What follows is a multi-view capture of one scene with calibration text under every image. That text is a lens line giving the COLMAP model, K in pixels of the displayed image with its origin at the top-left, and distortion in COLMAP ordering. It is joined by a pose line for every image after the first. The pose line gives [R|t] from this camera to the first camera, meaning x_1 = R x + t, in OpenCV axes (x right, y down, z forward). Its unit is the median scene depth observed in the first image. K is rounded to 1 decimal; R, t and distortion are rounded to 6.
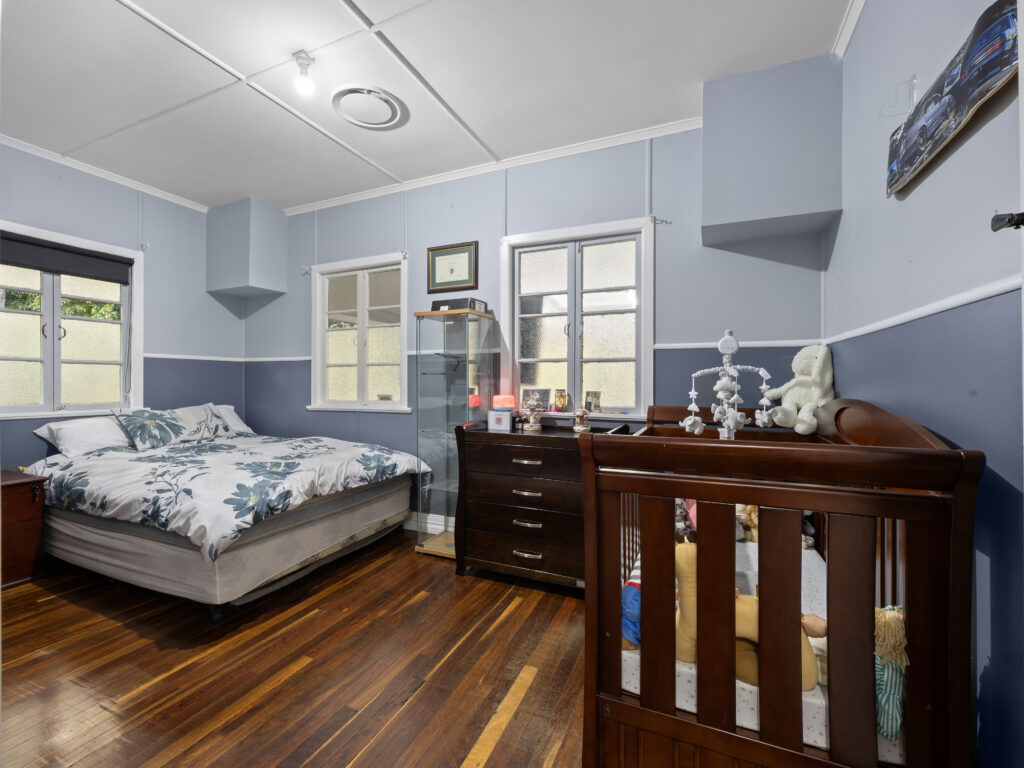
lens RADIAL K [[455.0, 0, 501.0], [0, 455.0, 381.7], [0, 0, 1]] dist [-0.003092, 0.001667]
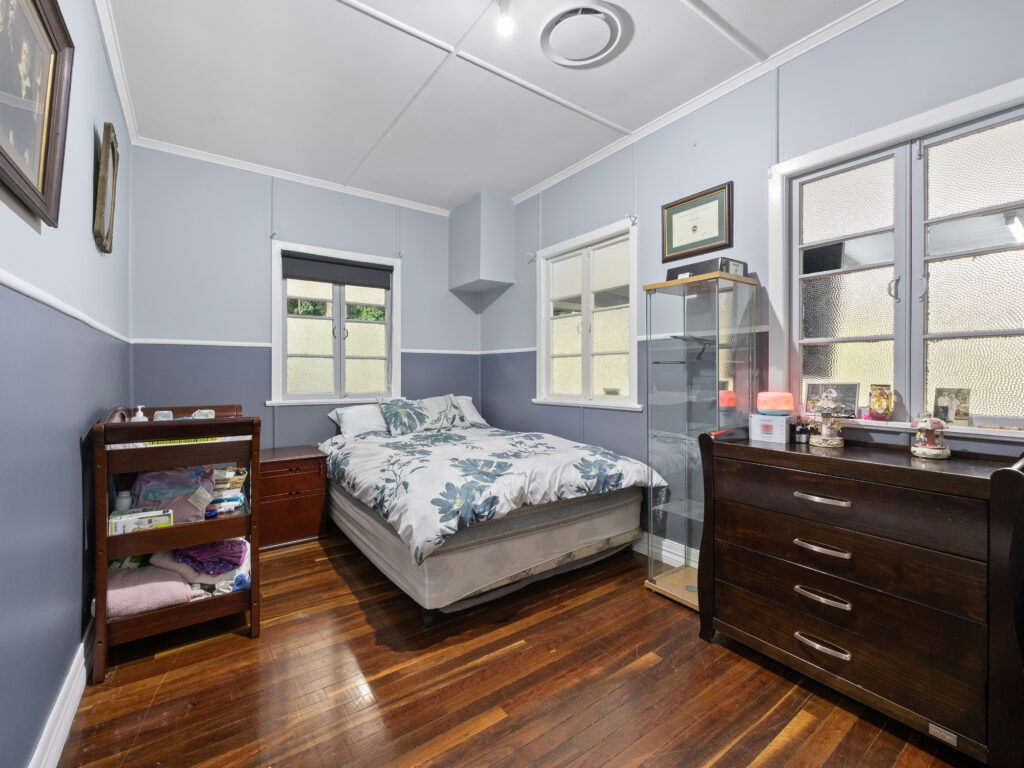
lens RADIAL K [[455.0, 0, 503.3], [0, 455.0, 375.8], [0, 0, 1]] dist [-0.003092, 0.001667]
pose [[0.870781, -0.000829, -0.491670, -0.013283], [0.003227, 0.999987, 0.004029, 0.000758], [0.491660, -0.005095, 0.870772, 0.189485]]
